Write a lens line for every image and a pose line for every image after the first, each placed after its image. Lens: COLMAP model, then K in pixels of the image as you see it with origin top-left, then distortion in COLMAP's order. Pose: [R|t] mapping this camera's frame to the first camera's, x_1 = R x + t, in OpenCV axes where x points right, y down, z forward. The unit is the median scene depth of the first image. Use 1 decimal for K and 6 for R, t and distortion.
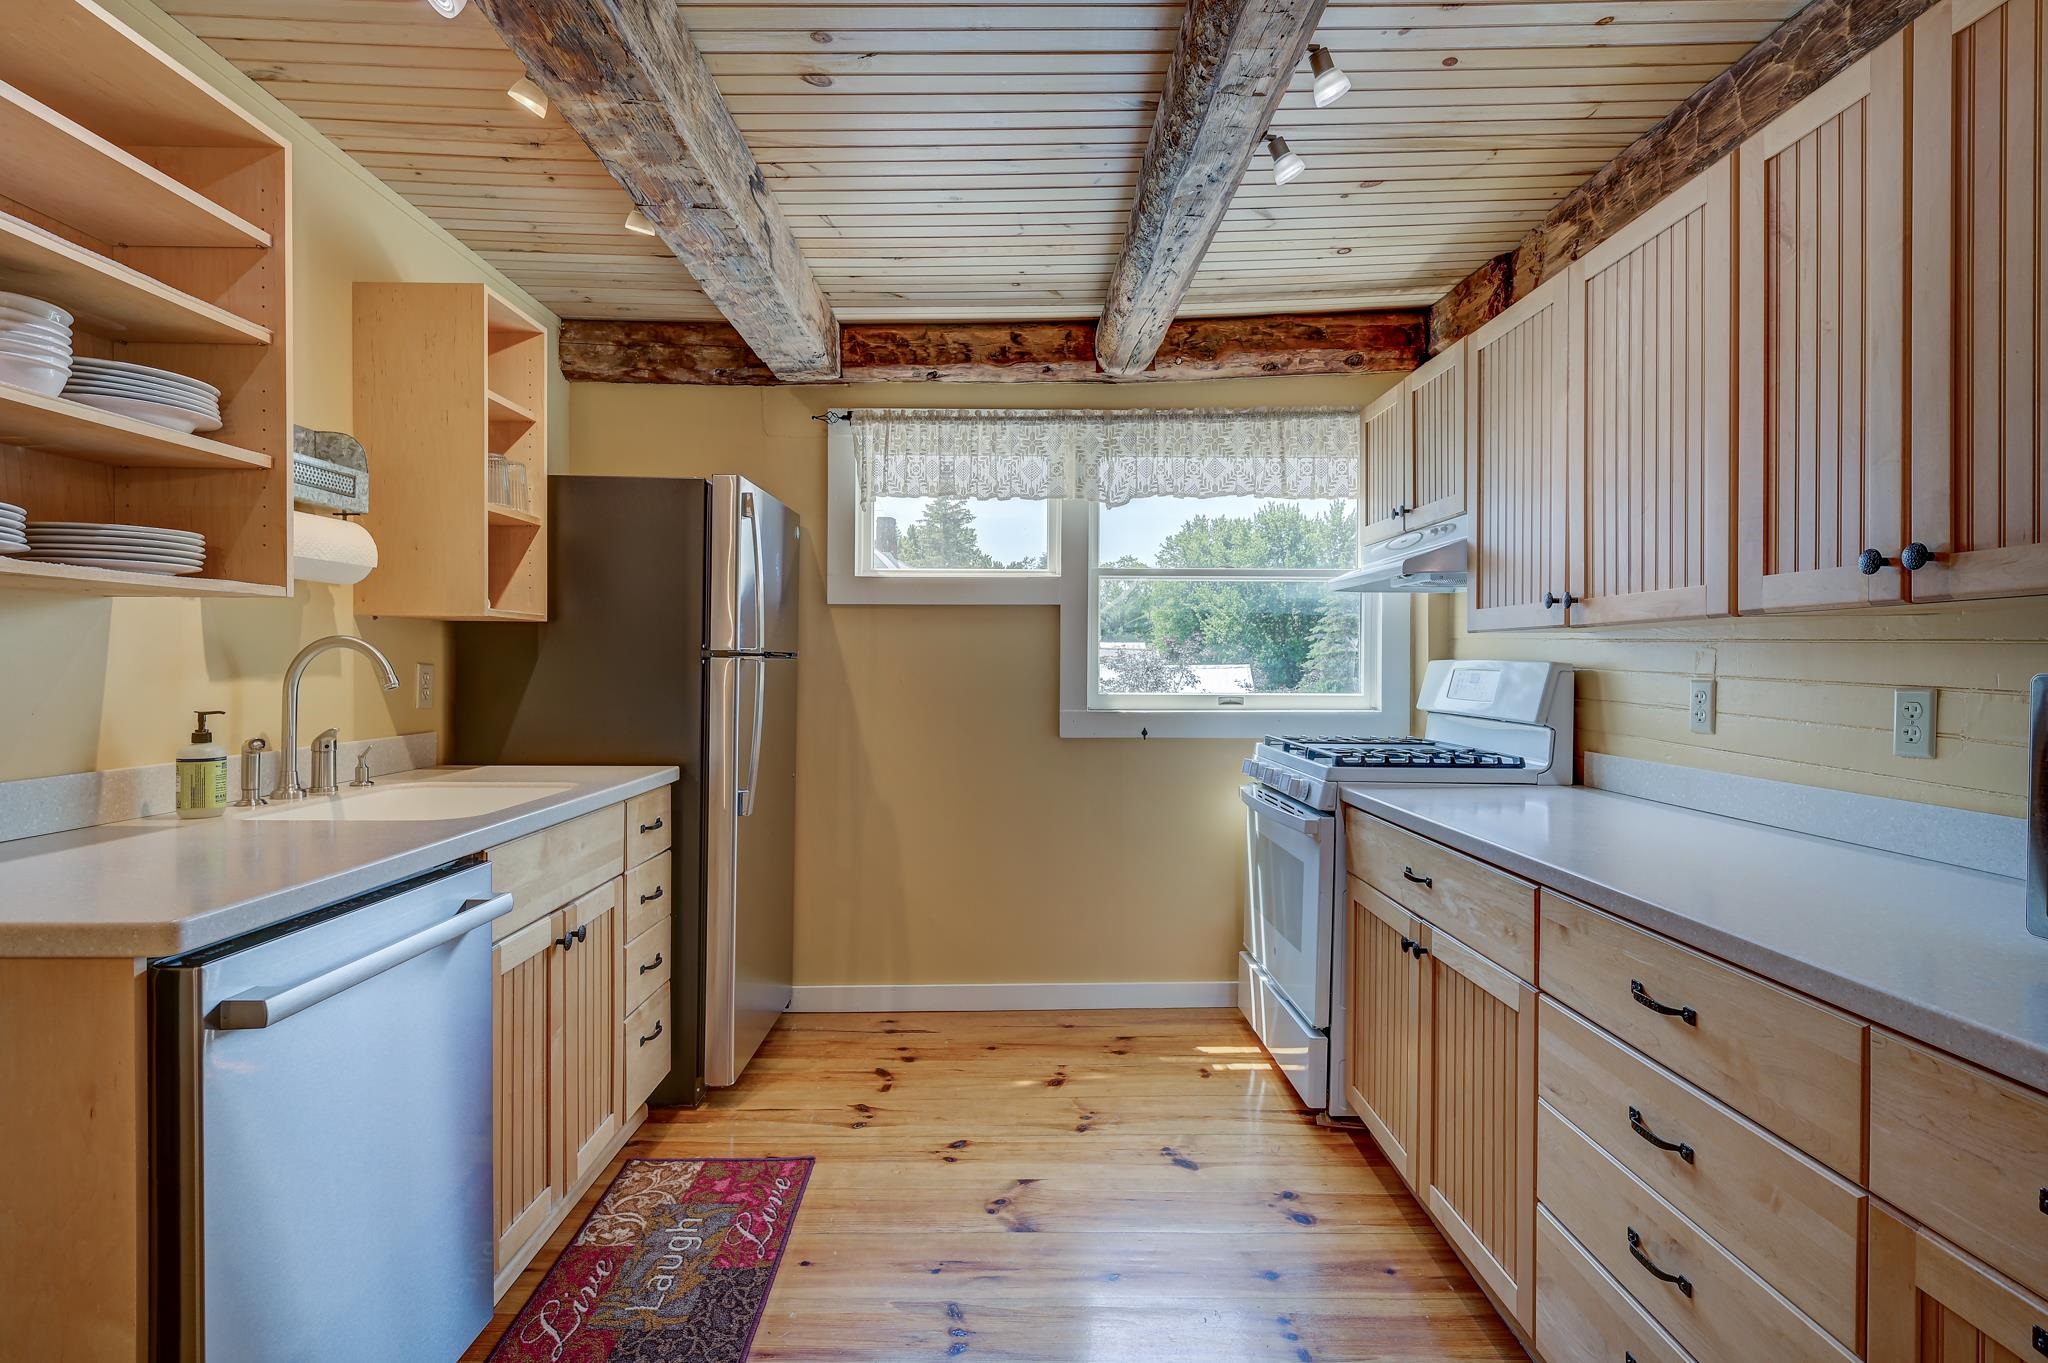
lens RADIAL K [[989.8, 0, 1017.6], [0, 989.8, 668.2], [0, 0, 1]] dist [0.000449, 0.000558]
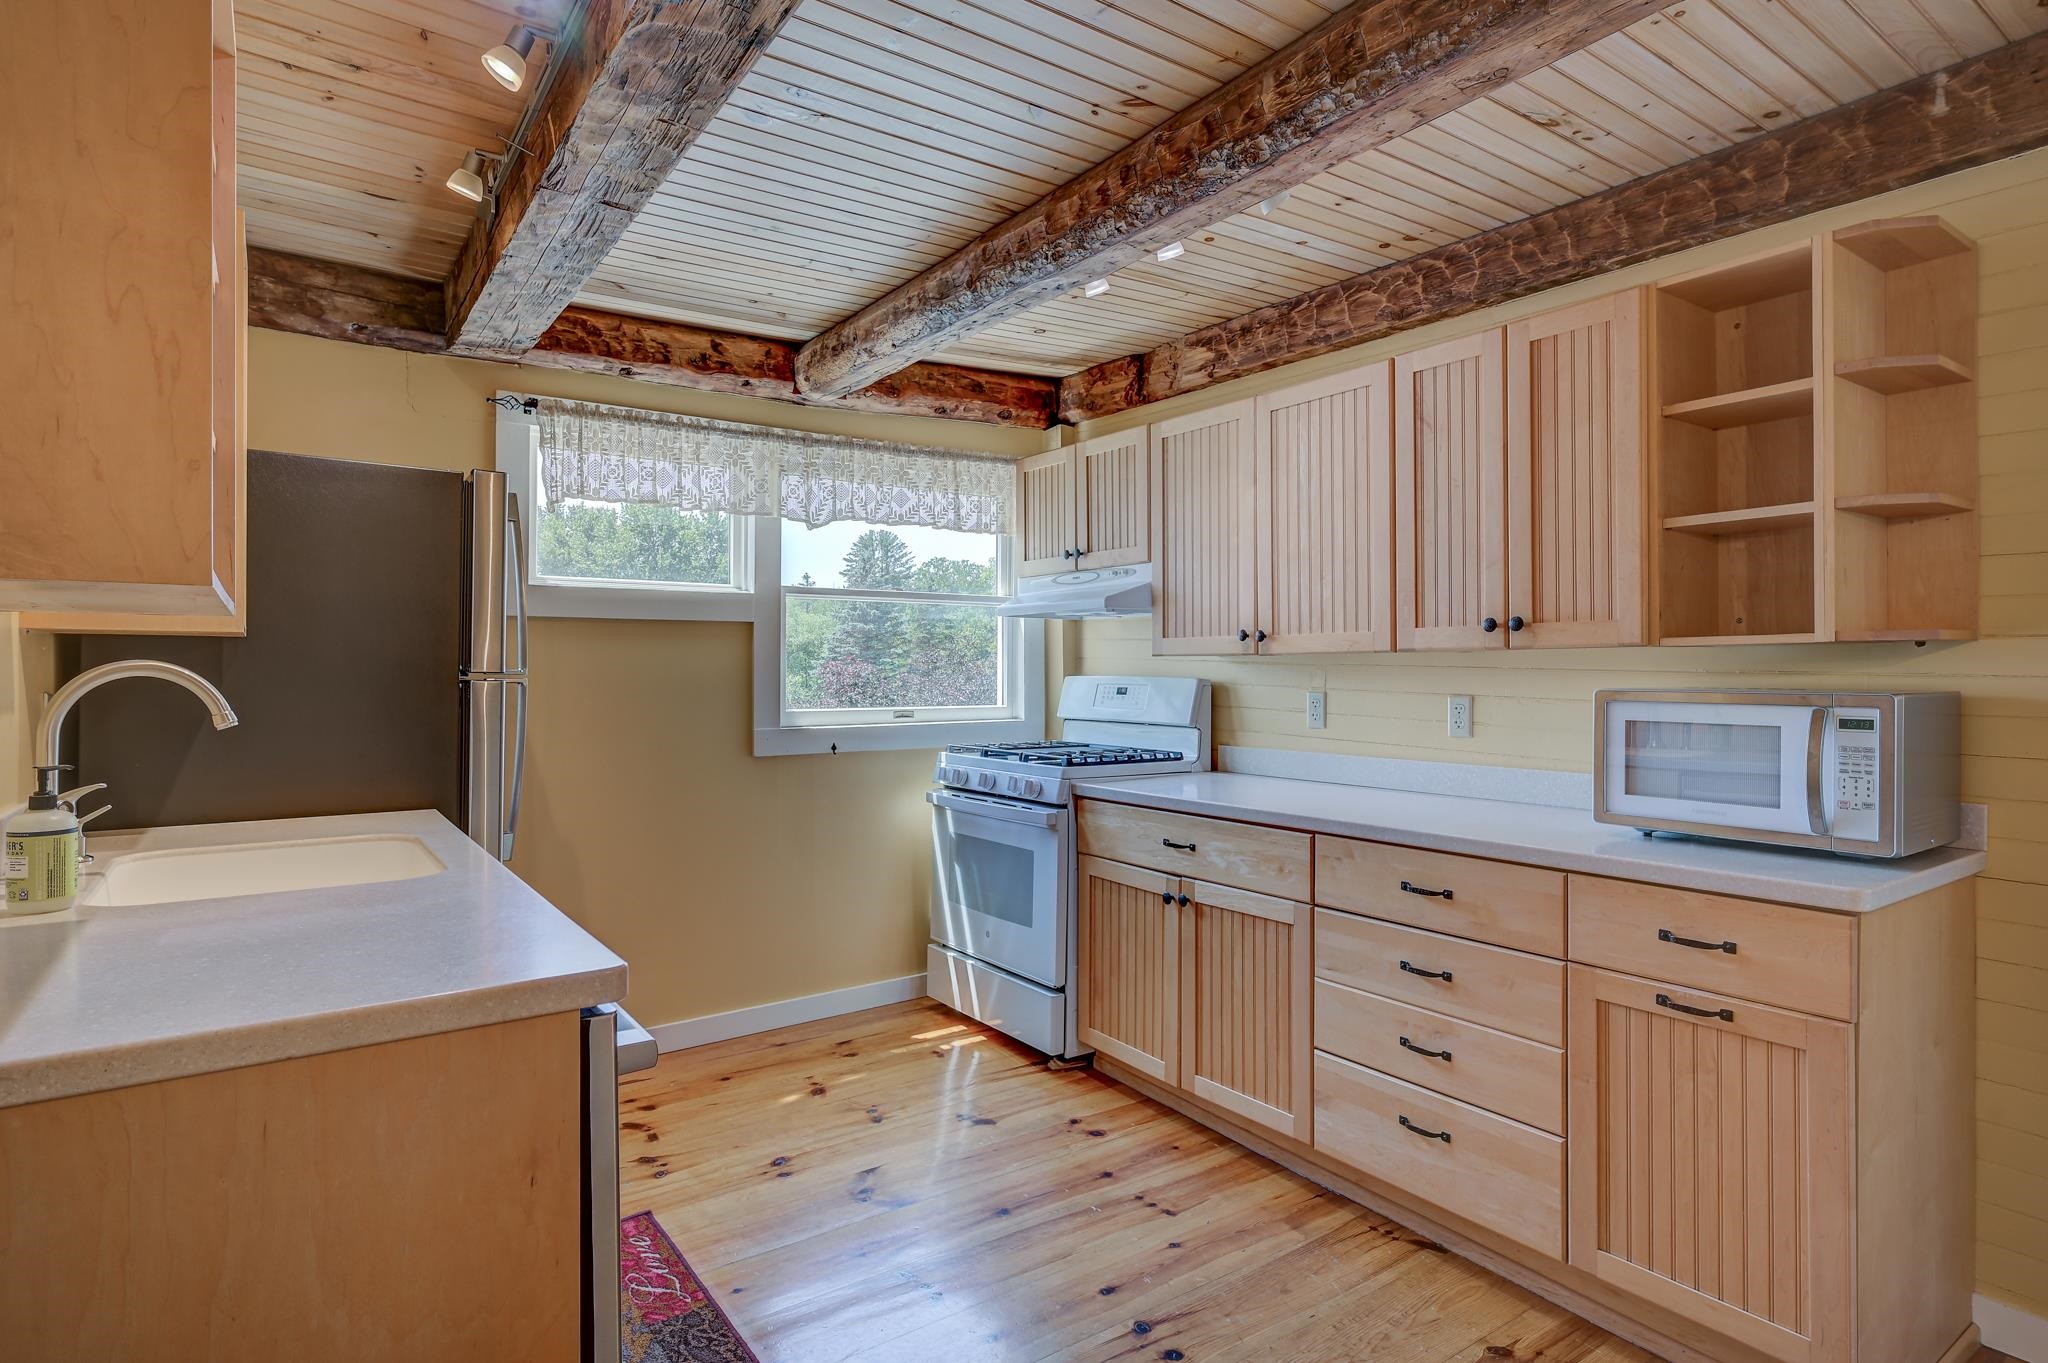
lens RADIAL K [[1080.1, 0, 1024.0], [0, 1080.1, 664.5], [0, 0, 1]] dist [-0.003332, 0.000849]
pose [[0.822151, -0.000628, 0.569269, -0.390745], [0.006706, 0.999941, -0.008582, -0.011702], [-0.569230, 0.010873, 0.822107, -0.042175]]
